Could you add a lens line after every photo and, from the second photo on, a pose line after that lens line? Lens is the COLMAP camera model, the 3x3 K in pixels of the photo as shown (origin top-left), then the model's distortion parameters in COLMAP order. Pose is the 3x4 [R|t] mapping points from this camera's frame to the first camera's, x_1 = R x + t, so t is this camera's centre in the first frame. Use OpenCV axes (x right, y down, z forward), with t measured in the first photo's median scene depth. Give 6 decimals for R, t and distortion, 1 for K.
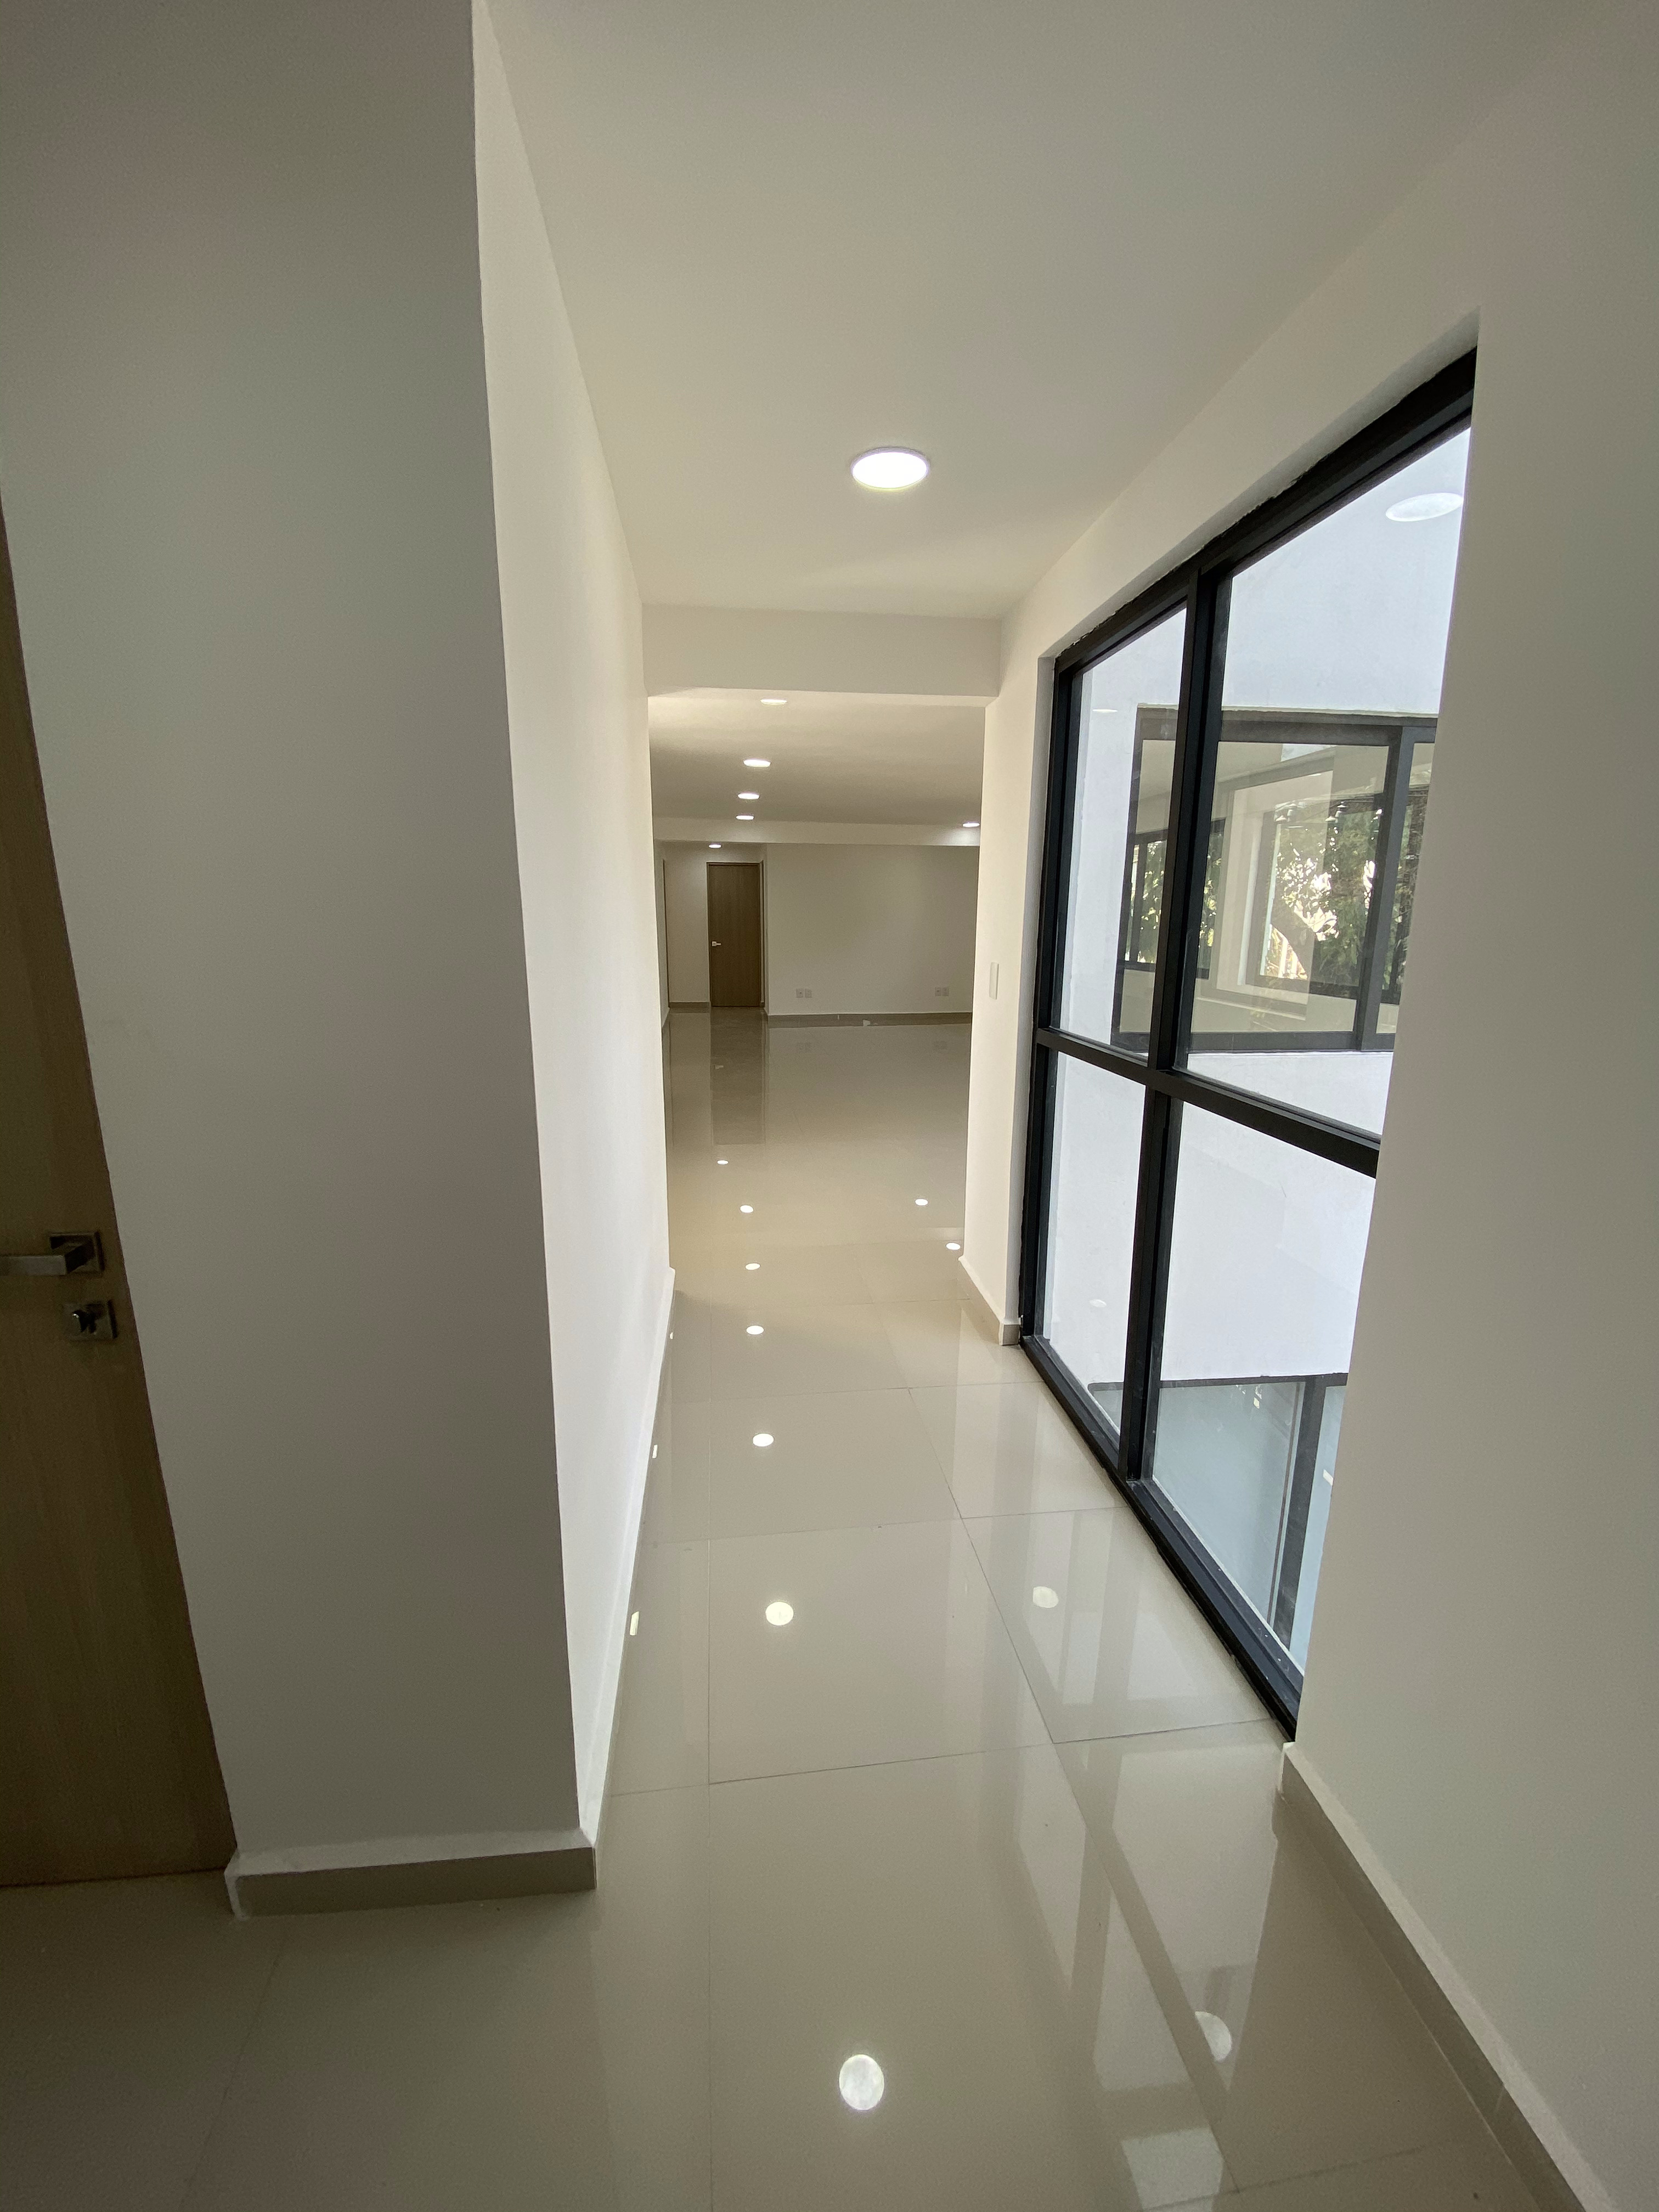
lens RADIAL K [[896.5, 0, 829.5], [0, 896.5, 1106.0], [0, 0, 1]] dist [-0.000255, -0.014275]
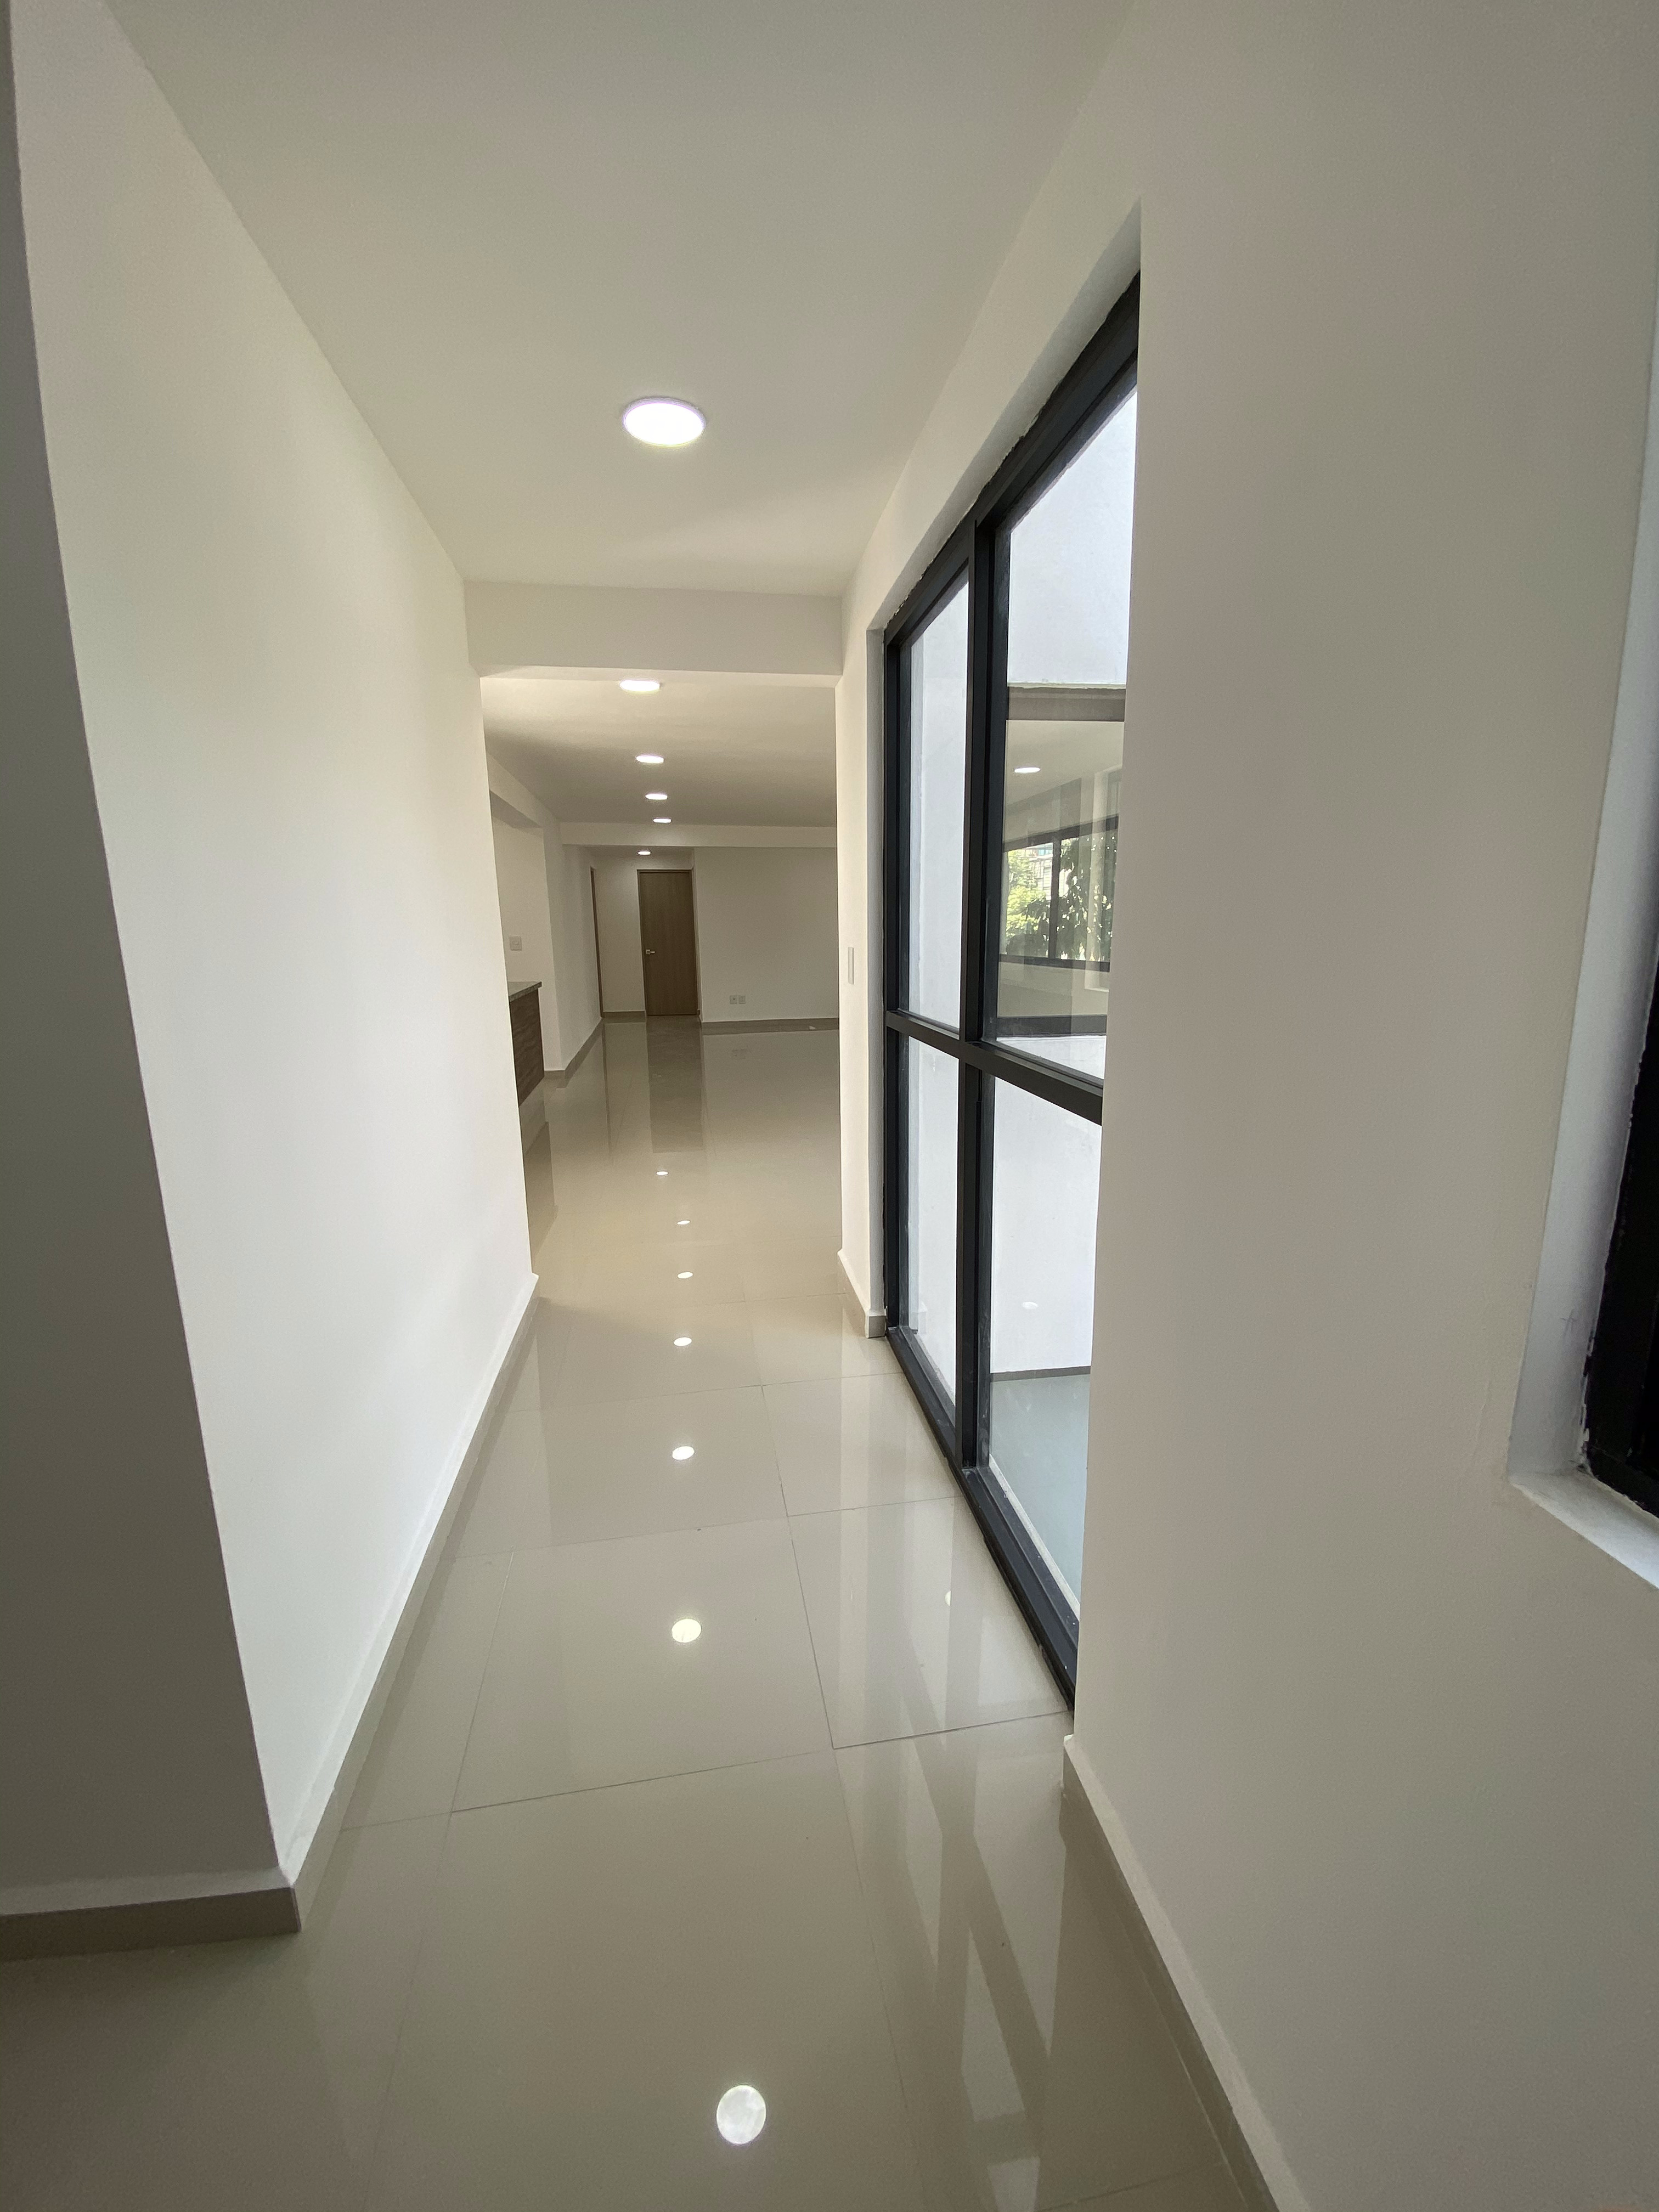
lens RADIAL K [[895.6, 0, 829.5], [0, 895.6, 1106.0], [0, 0, 1]] dist [0.013432, -0.021181]
pose [[0.998570, -0.028132, 0.045454, 0.116165], [0.028578, 0.999549, -0.009194, 0.022933], [-0.045174, 0.010479, 0.998924, 0.024142]]
